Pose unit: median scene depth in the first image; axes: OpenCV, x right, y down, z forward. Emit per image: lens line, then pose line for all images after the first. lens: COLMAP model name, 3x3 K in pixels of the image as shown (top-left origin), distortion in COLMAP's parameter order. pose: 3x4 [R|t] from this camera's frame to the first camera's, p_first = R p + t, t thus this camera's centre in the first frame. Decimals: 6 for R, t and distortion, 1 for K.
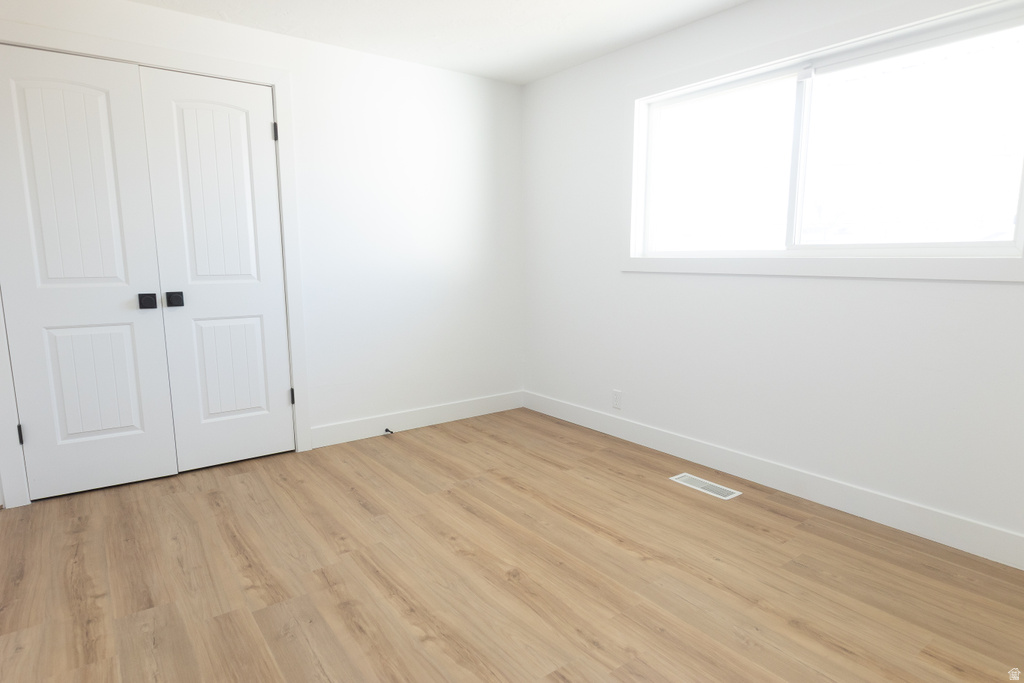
lens RADIAL K [[585.3, 0, 508.8], [0, 585.3, 345.5], [0, 0, 1]] dist [-0.000276, -0.001492]
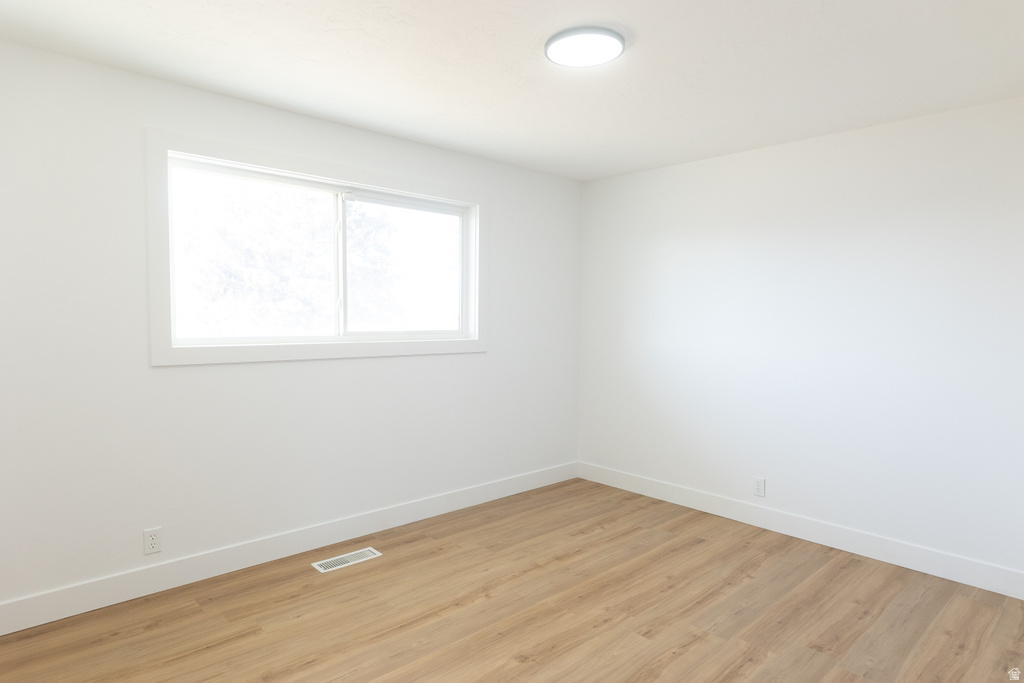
lens RADIAL K [[593.6, 0, 509.4], [0, 593.6, 344.0], [0, 0, 1]] dist [-0.000505, -0.002488]
pose [[-0.114536, -0.049714, 0.992174, -0.733671], [0.136652, 0.988464, 0.065303, -0.172100], [-0.983975, 0.143062, -0.106421, 0.766064]]
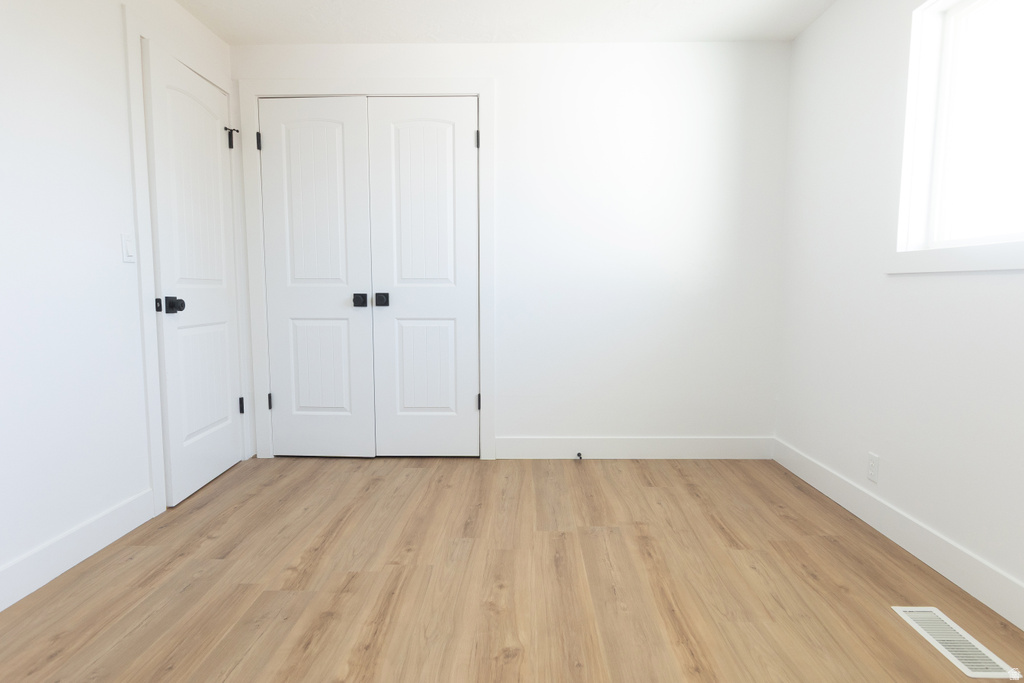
lens RADIAL K [[593.6, 0, 509.4], [0, 593.6, 344.0], [0, 0, 1]] dist [-0.000505, -0.002488]
pose [[0.791611, 0.060821, -0.607991, 0.325241], [-0.093005, 0.995433, -0.021515, 0.007355], [0.603906, 0.073578, 0.793652, 0.264225]]
